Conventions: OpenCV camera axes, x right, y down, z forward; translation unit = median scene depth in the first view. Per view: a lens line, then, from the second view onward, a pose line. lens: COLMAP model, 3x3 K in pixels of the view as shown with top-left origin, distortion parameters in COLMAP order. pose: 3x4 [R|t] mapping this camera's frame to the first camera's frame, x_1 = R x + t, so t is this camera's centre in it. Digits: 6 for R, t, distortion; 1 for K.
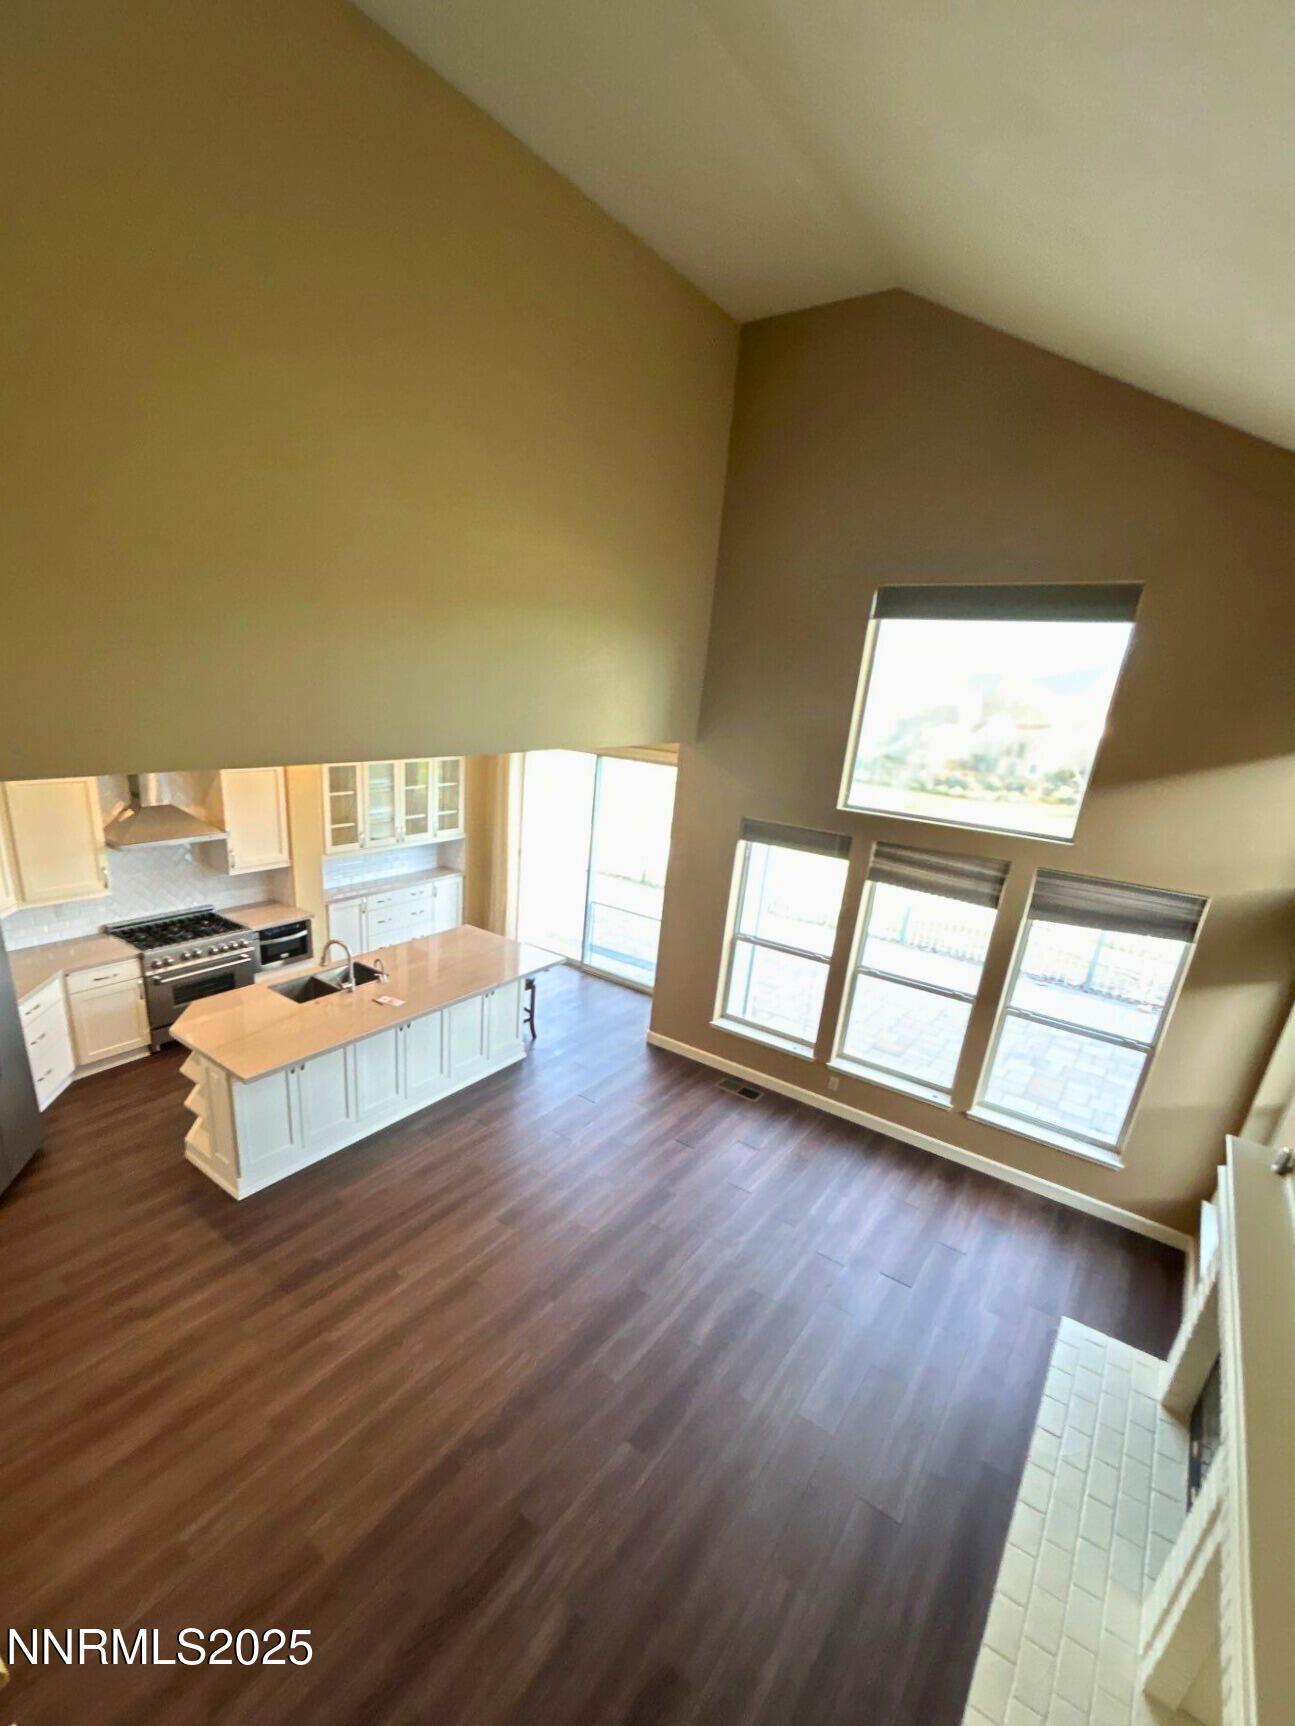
lens RADIAL K [[781.1, 0, 581.8], [0, 781.1, 949.3], [0, 0, 1]] dist [-0.001432, -0.000199]
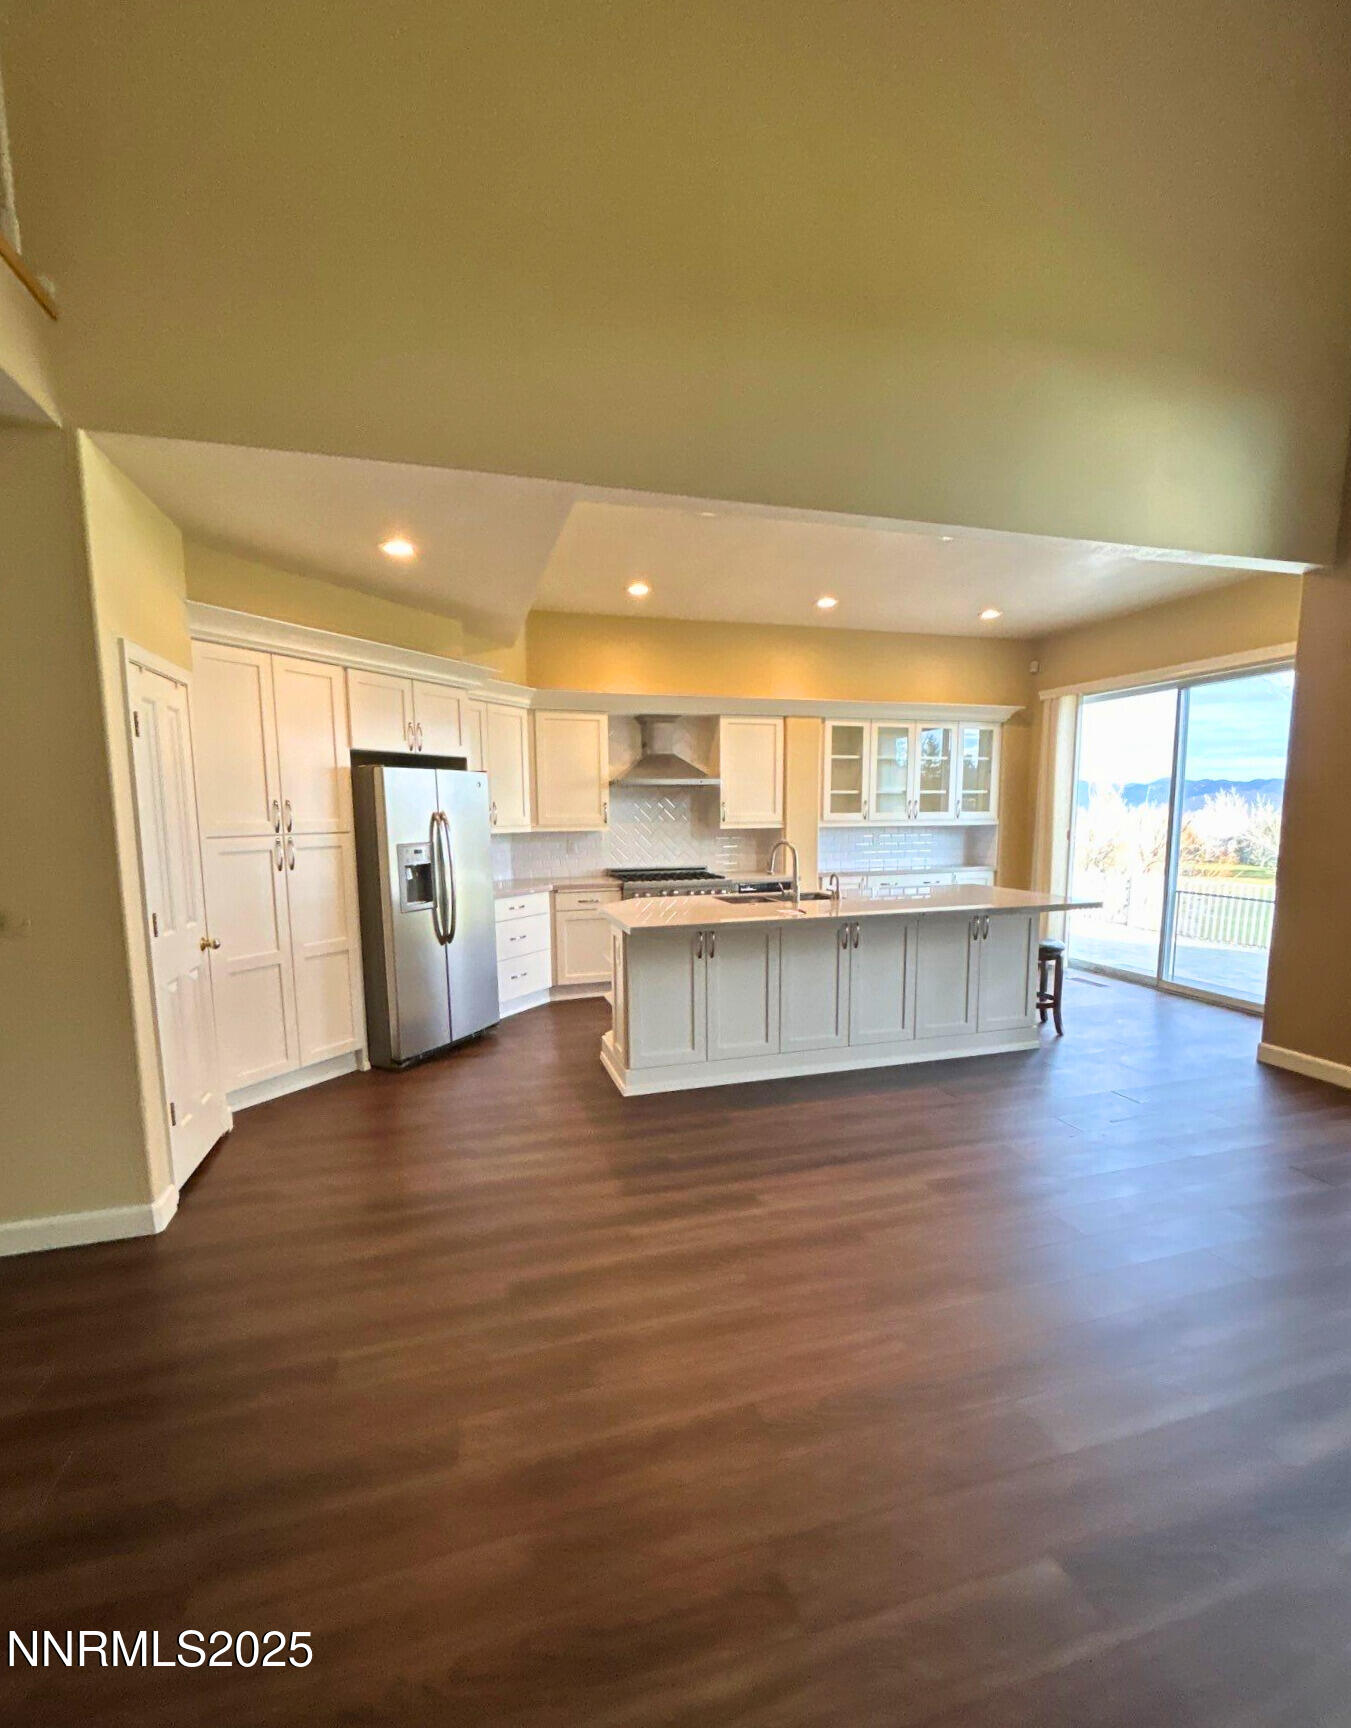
lens RADIAL K [[777.3, 0, 675.5], [0, 777.3, 907.6], [0, 0, 1]] dist [0.001066, -0.000155]
pose [[0.813365, 0.001467, -0.581752, 0.073058], [-0.136364, 0.972617, -0.188203, 0.199138], [0.565546, 0.232408, 0.791293, 0.227475]]
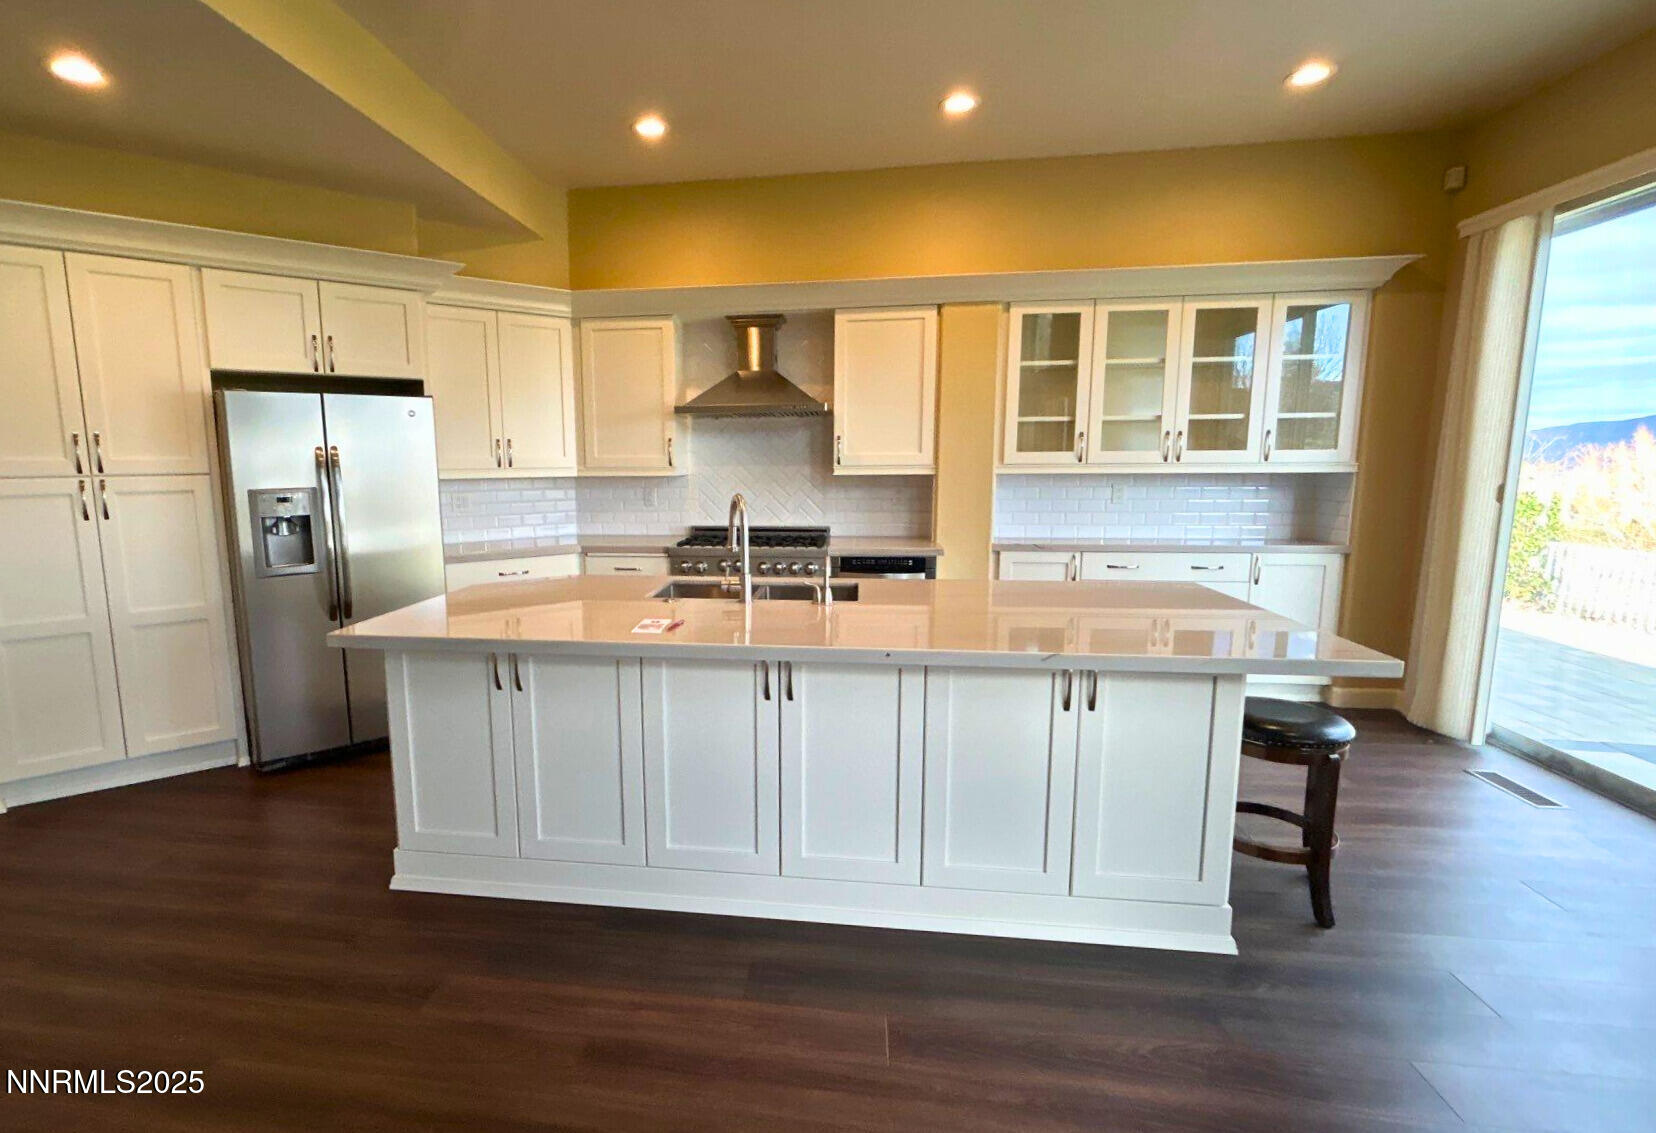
lens RADIAL K [[773.4, 0, 735.9], [0, 773.4, 566.9], [0, 0, 1]] dist [-0.015173, 0.007971]
pose [[0.490853, 0.050285, -0.869790, 0.100338], [-0.252787, 0.963607, -0.086947, 0.065187], [0.833764, 0.262550, 0.485701, 0.643561]]
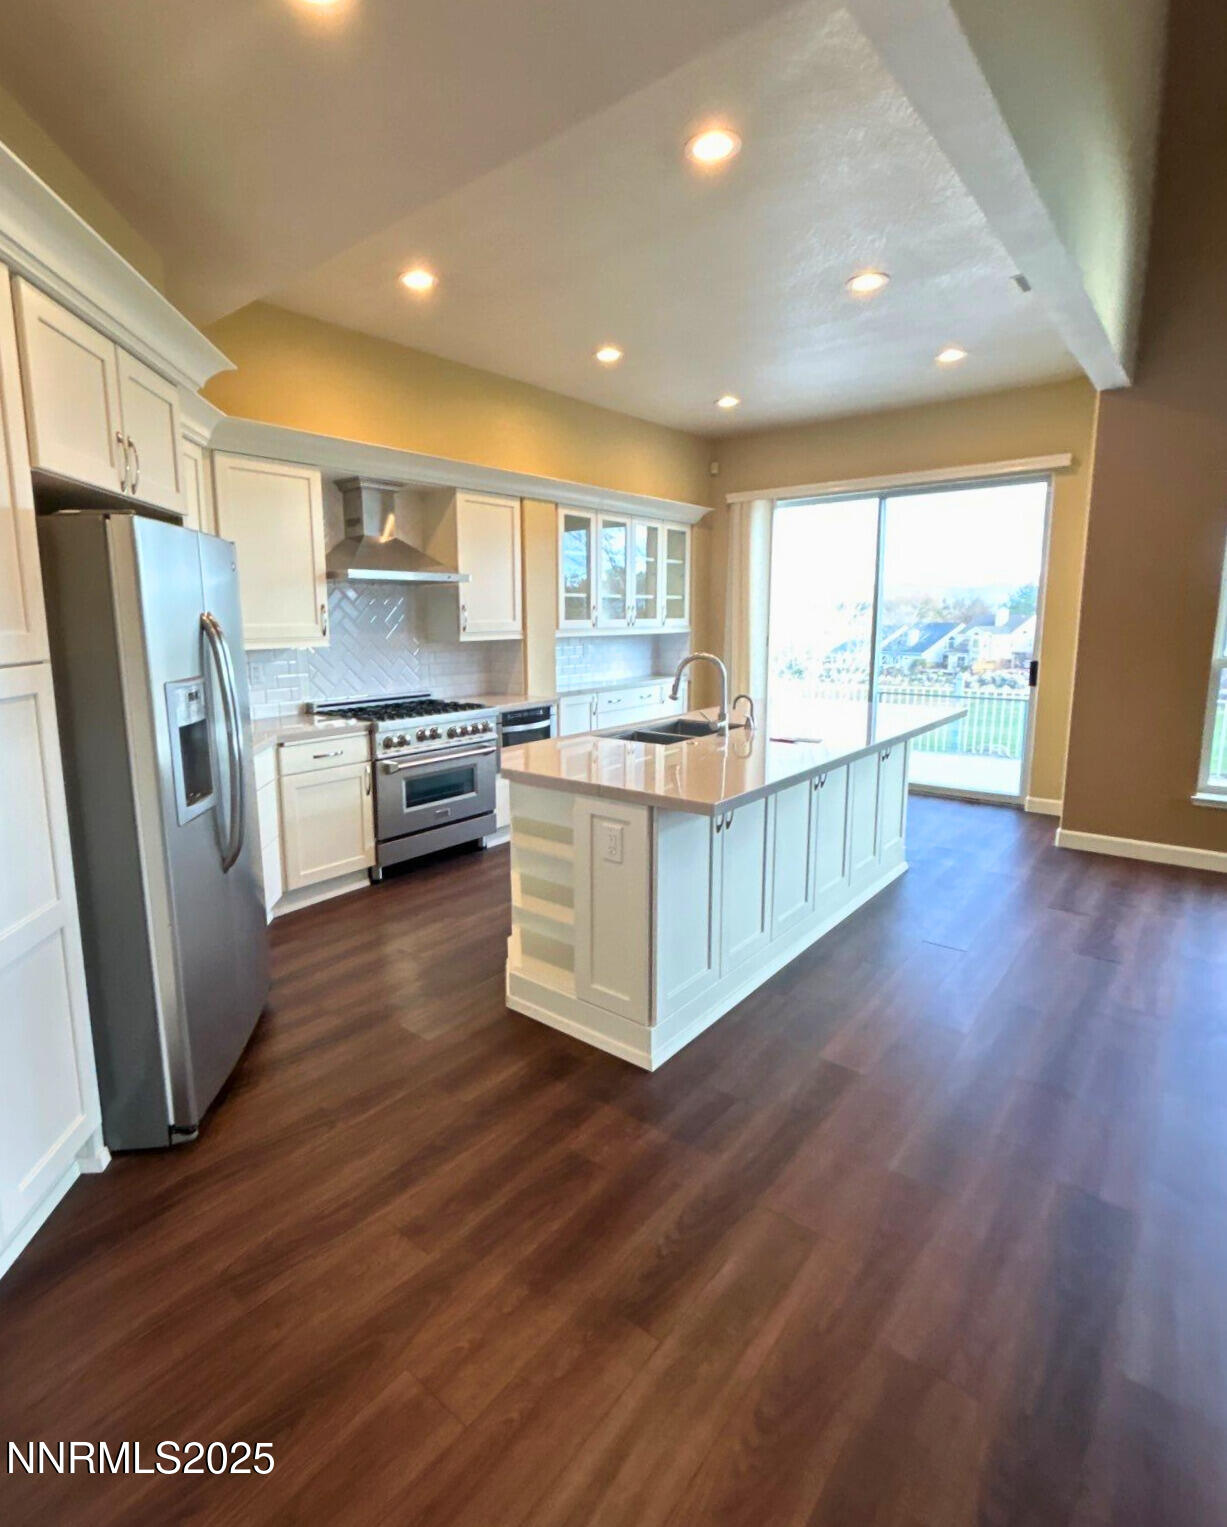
lens RADIAL K [[780.3, 0, 551.7], [0, 780.3, 730.7], [0, 0, 1]] dist [0.020496, -0.000088]
pose [[0.995967, -0.065179, -0.061661, -0.335471], [0.051884, 0.979056, -0.196868, 0.142378], [0.073201, 0.192875, 0.978489, 0.311566]]
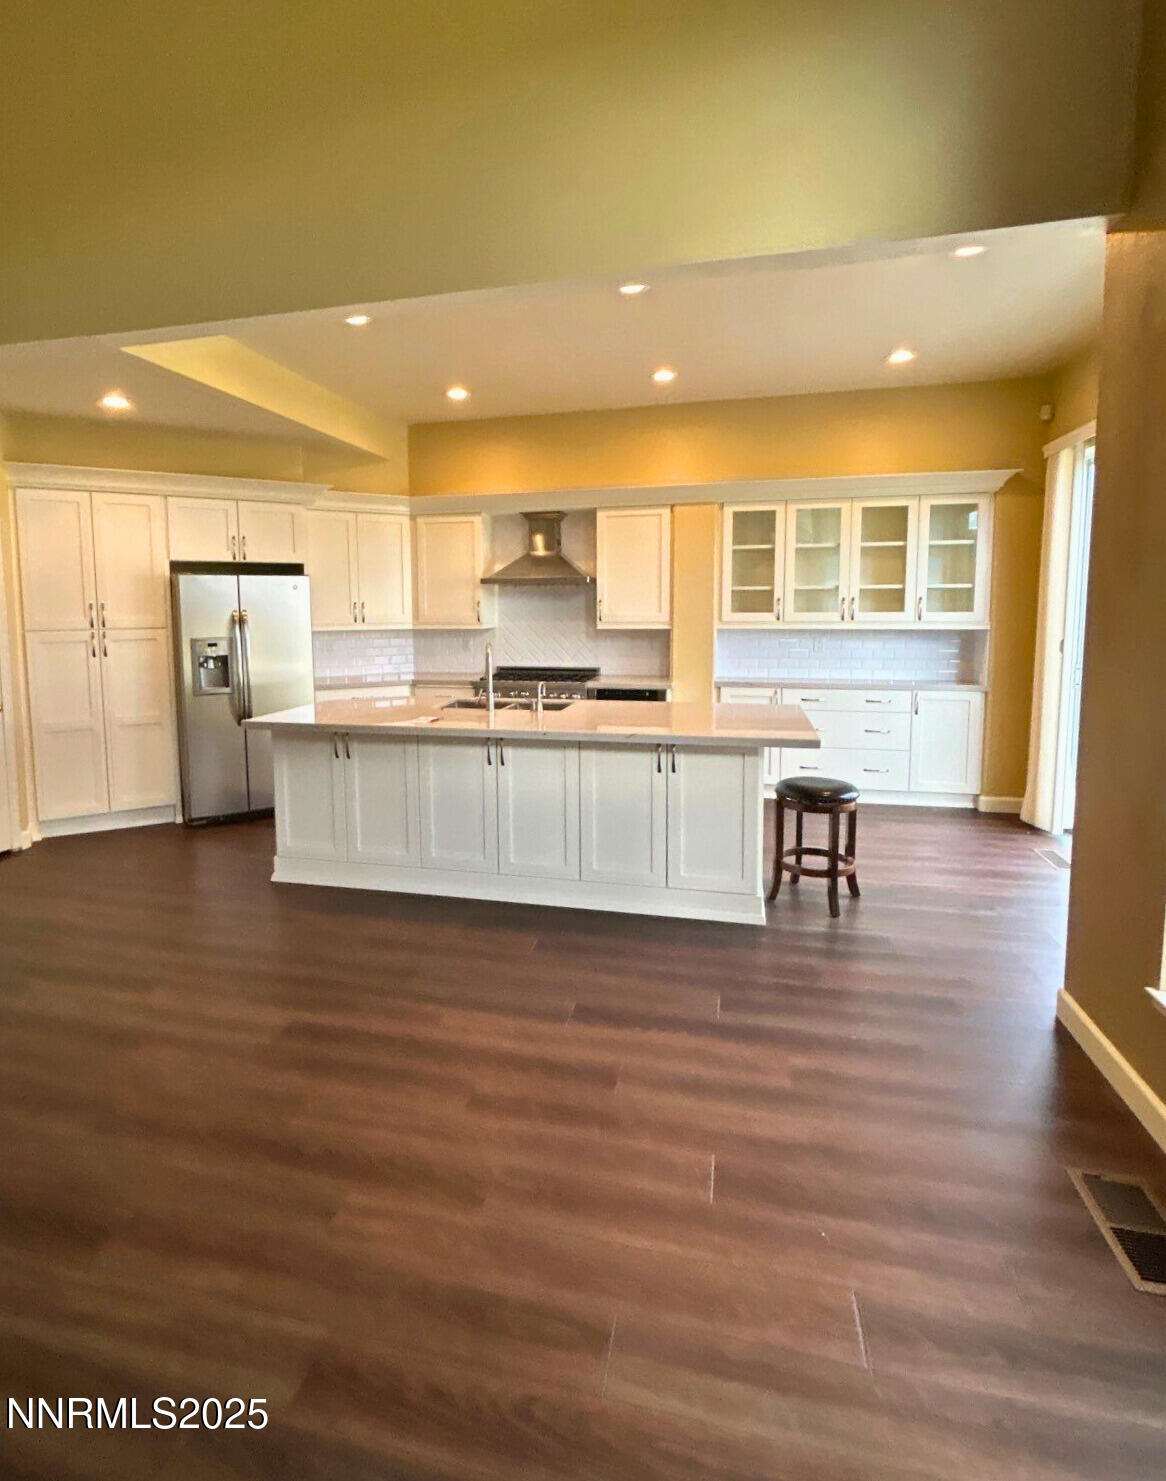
lens RADIAL K [[776.1, 0, 534.3], [0, 776.1, 678.2], [0, 0, 1]] dist [-0.002713, -0.000432]
pose [[0.396694, 0.015869, -0.917814, 0.368179], [-0.275857, 0.955696, -0.102705, 0.077040], [0.875521, 0.293928, 0.383496, 0.623493]]
